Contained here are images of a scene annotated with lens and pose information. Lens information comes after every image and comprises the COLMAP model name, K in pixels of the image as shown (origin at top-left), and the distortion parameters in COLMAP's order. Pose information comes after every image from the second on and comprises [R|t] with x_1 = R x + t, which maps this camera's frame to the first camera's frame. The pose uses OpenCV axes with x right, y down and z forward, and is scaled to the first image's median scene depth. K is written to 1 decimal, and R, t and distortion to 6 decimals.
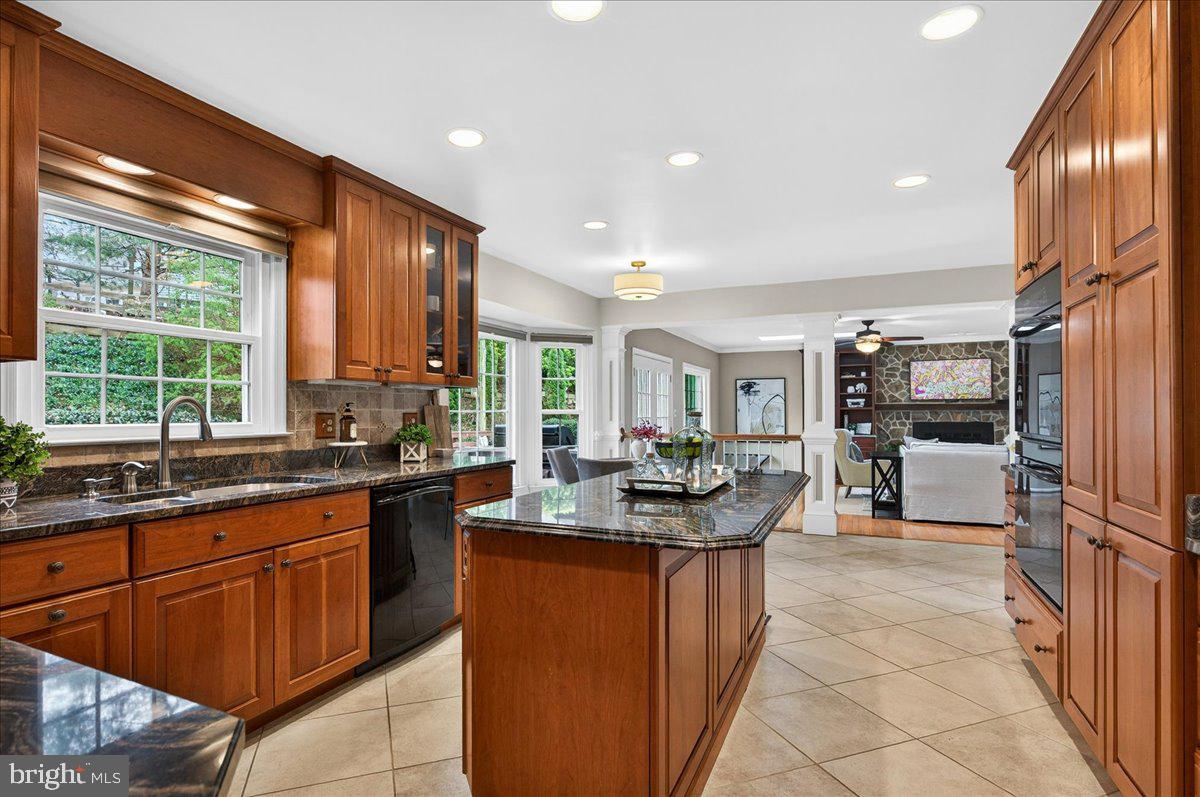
lens RADIAL K [[587.8, 0, 594.4], [0, 587.8, 408.3], [0, 0, 1]] dist [0.004136, 0.000390]
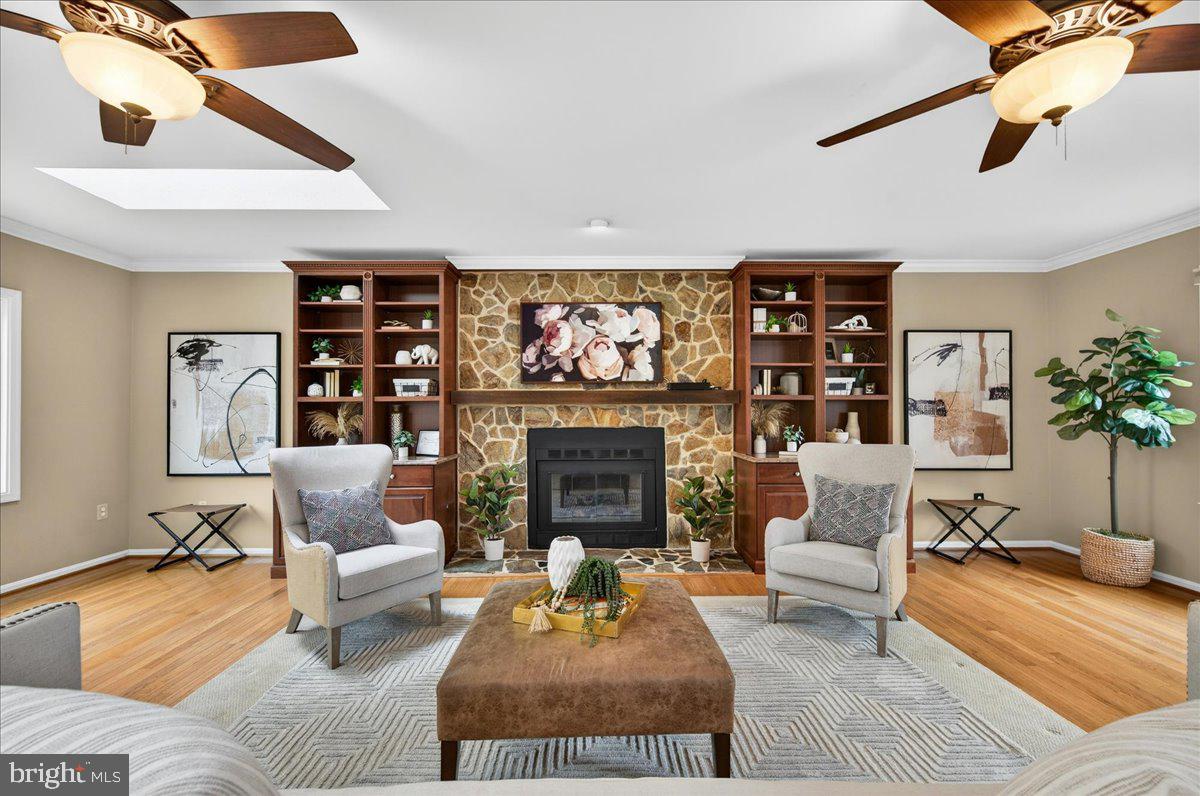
lens RADIAL K [[514.4, 0, 597.7], [0, 514.4, 401.1], [0, 0, 1]] dist [-0.000169, 0.000093]
pose [[0.899815, 0.006777, 0.436218, 0.423375], [-0.001504, 0.999922, -0.012433, 0.006468], [-0.436268, 0.010532, 0.899755, 0.611818]]
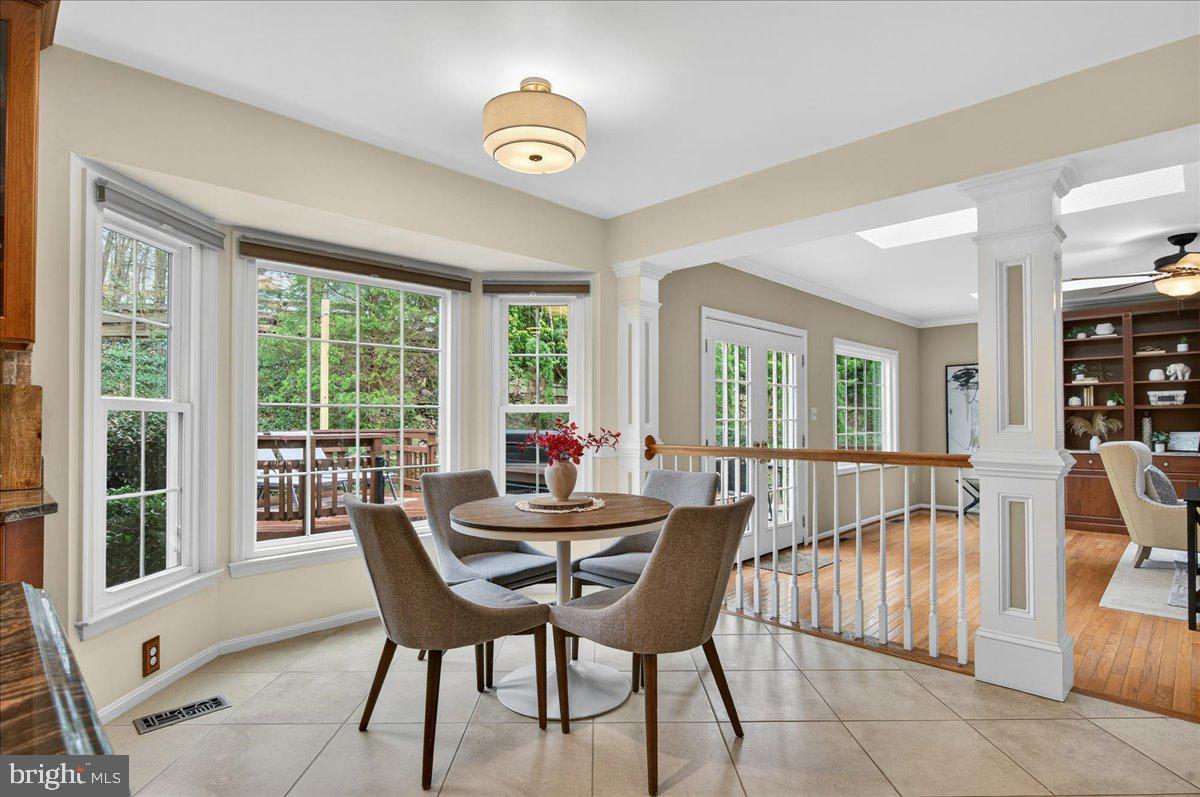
lens RADIAL K [[614.2, 0, 605.3], [0, 614.2, 410.9], [0, 0, 1]] dist [-0.003045, 0.000356]
pose [[0.940738, -0.004338, -0.339105, 0.132291], [0.001819, 0.999968, -0.007745, 0.008153], [0.339128, 0.006669, 0.940717, 0.249726]]
